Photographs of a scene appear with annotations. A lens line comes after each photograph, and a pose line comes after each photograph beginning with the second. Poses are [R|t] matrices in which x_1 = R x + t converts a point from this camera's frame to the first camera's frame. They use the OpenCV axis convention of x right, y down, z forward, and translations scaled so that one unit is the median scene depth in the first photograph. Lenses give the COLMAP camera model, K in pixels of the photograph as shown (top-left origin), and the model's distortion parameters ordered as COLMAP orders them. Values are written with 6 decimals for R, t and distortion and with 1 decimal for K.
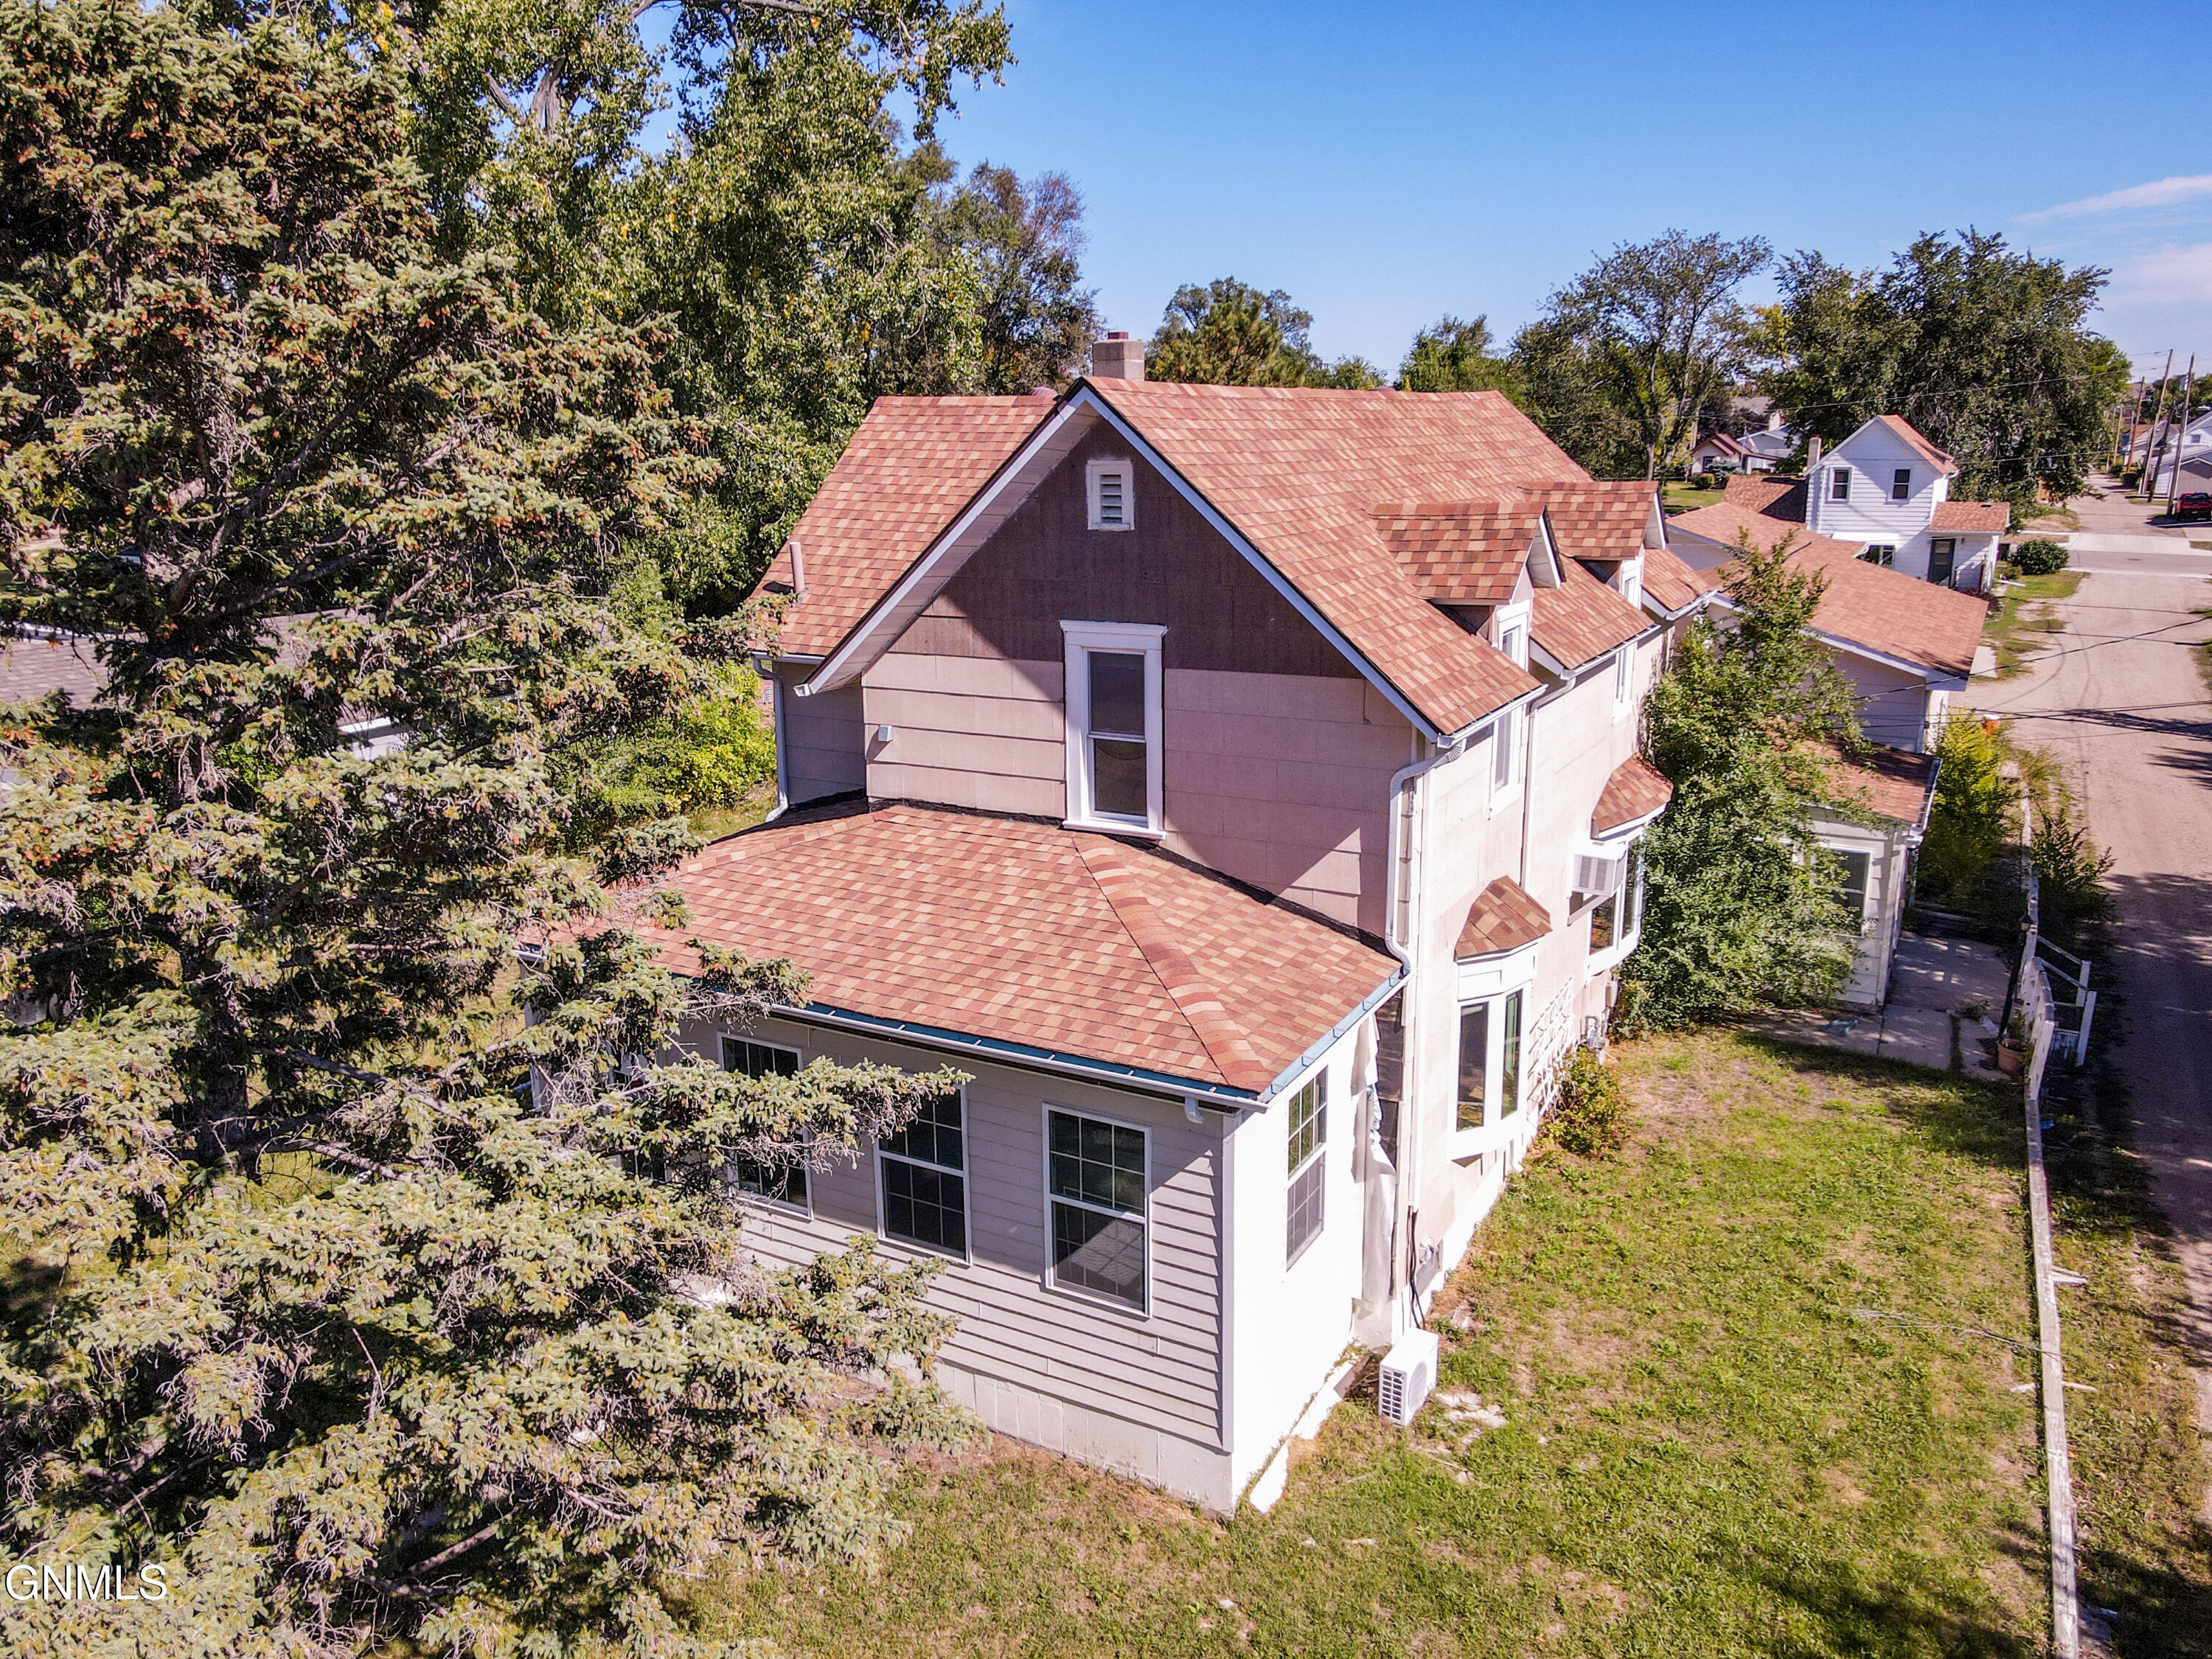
lens RADIAL K [[1595.3, 0, 1106.0], [0, 1595.3, 829.5], [0, 0, 1]] dist [0.032992, -0.021434]
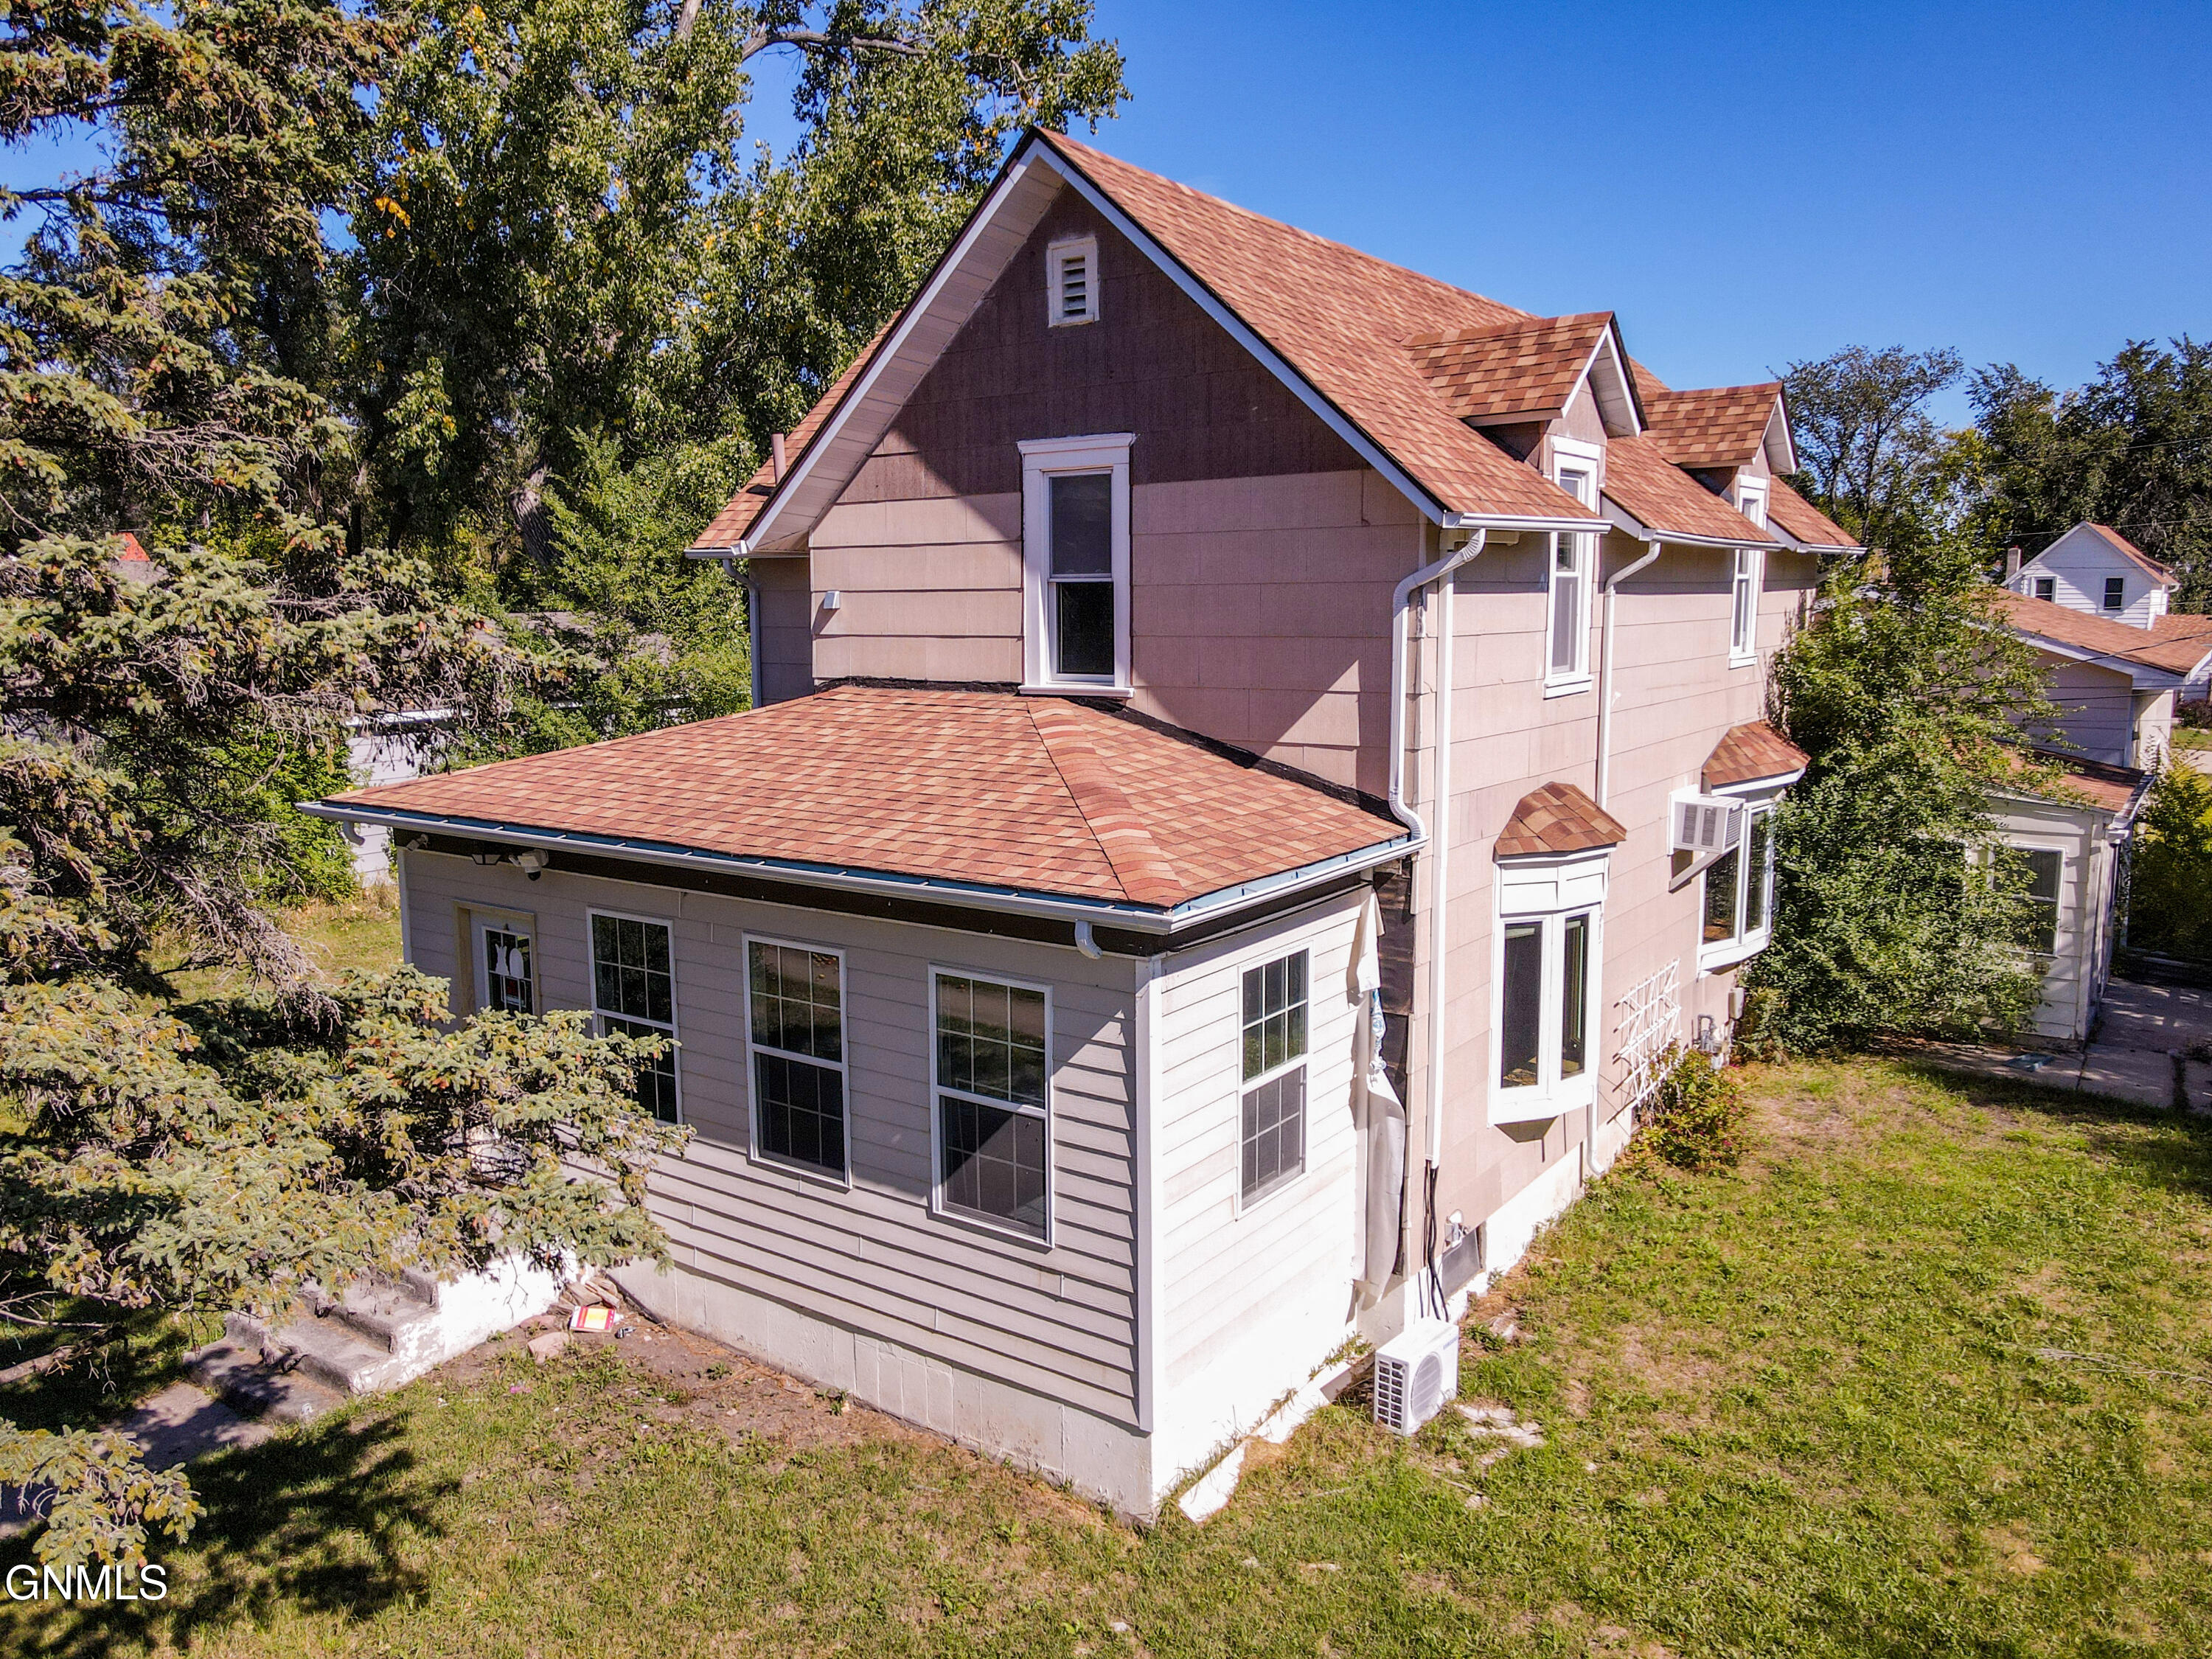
lens RADIAL K [[1595.3, 0, 1106.0], [0, 1595.3, 829.5], [0, 0, 1]] dist [0.032992, -0.021434]
pose [[0.993934, 0.021766, -0.107802, 0.113226], [-0.032541, 0.994533, -0.099227, 0.155400], [0.105053, 0.102133, 0.989208, 0.190018]]
